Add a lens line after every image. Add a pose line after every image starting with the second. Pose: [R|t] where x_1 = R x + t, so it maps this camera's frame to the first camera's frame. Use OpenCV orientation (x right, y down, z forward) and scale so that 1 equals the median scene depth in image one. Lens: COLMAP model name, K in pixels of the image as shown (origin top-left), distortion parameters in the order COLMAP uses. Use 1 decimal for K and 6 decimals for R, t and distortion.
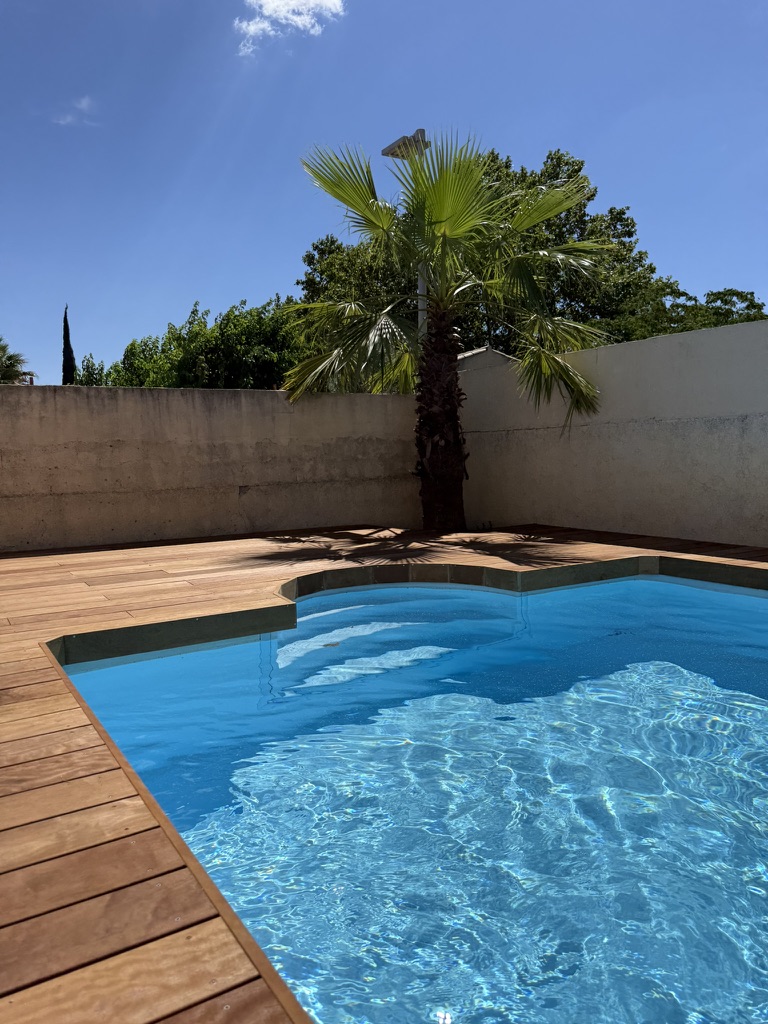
lens RADIAL K [[715.7, 0, 386.5], [0, 715.7, 512.2], [0, 0, 1]] dist [0.005139, -0.002228]
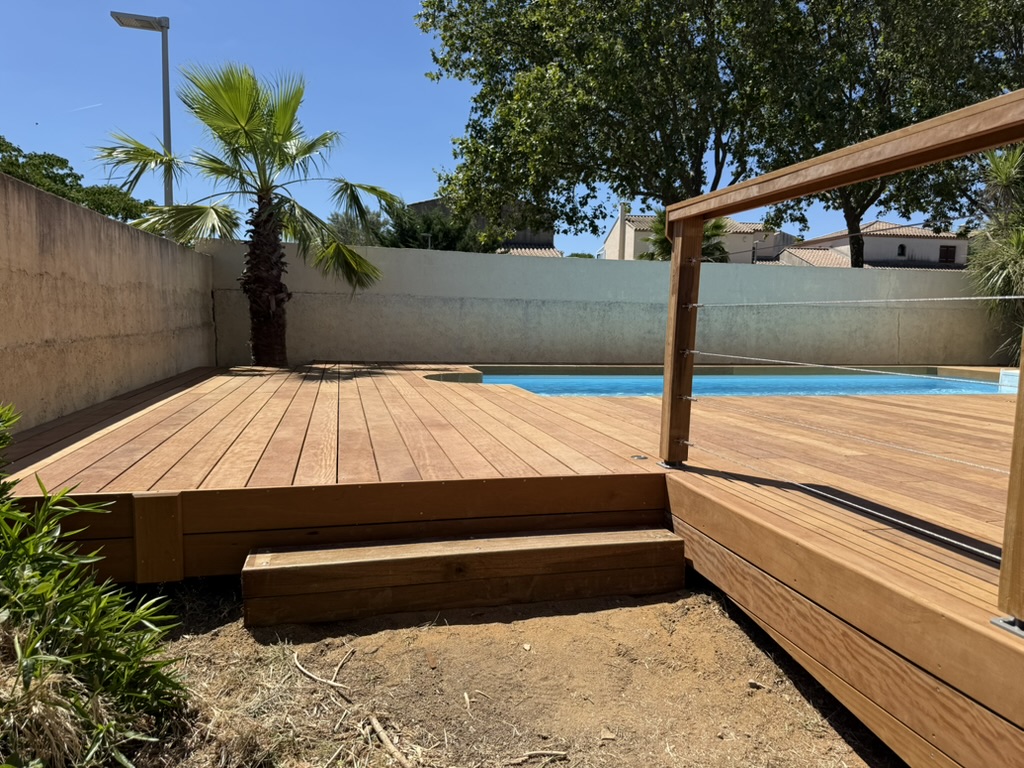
lens RADIAL K [[698.3, 0, 511.5], [0, 698.3, 384.0], [0, 0, 1]] dist [-0.003184, -0.003286]
pose [[0.303636, -0.060612, 0.950858, -1.103537], [0.052498, 0.997523, 0.046823, 0.017349], [-0.951341, 0.035702, 0.306066, 0.241616]]
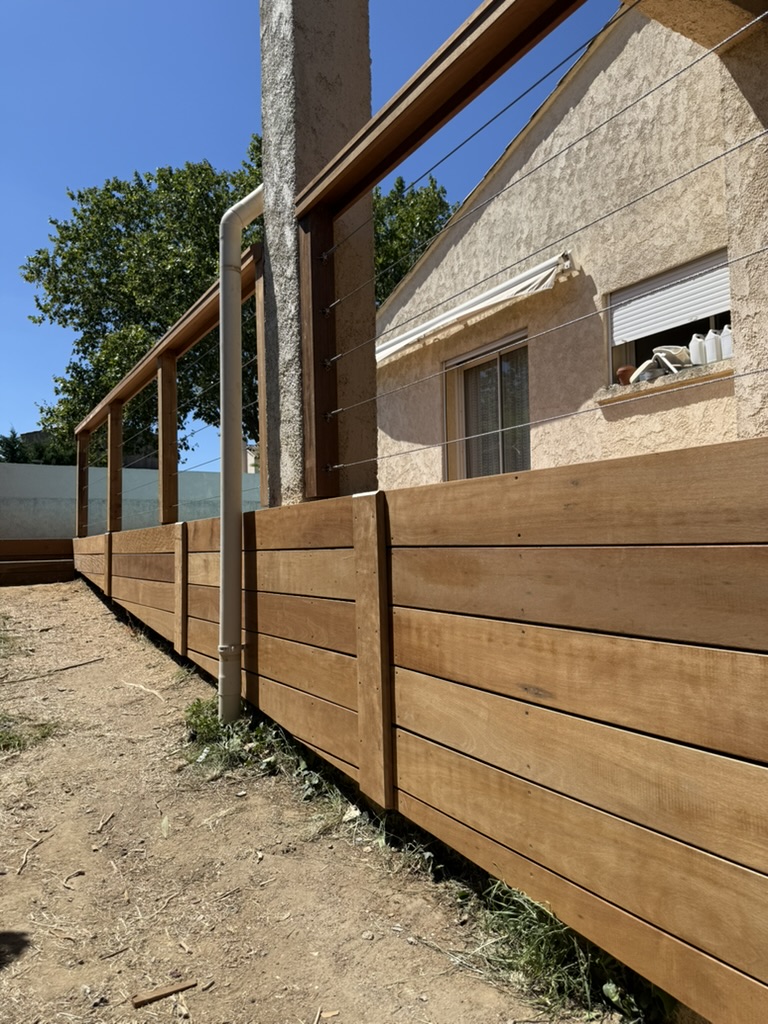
lens RADIAL K [[715.7, 0, 392.0], [0, 715.7, 508.7], [0, 0, 1]] dist [0.005139, -0.002228]
pose [[-0.001071, 0.075690, 0.997131, -1.829259], [0.115026, 0.990522, -0.075065, 0.218332], [-0.993362, 0.114615, -0.009767, -0.248750]]
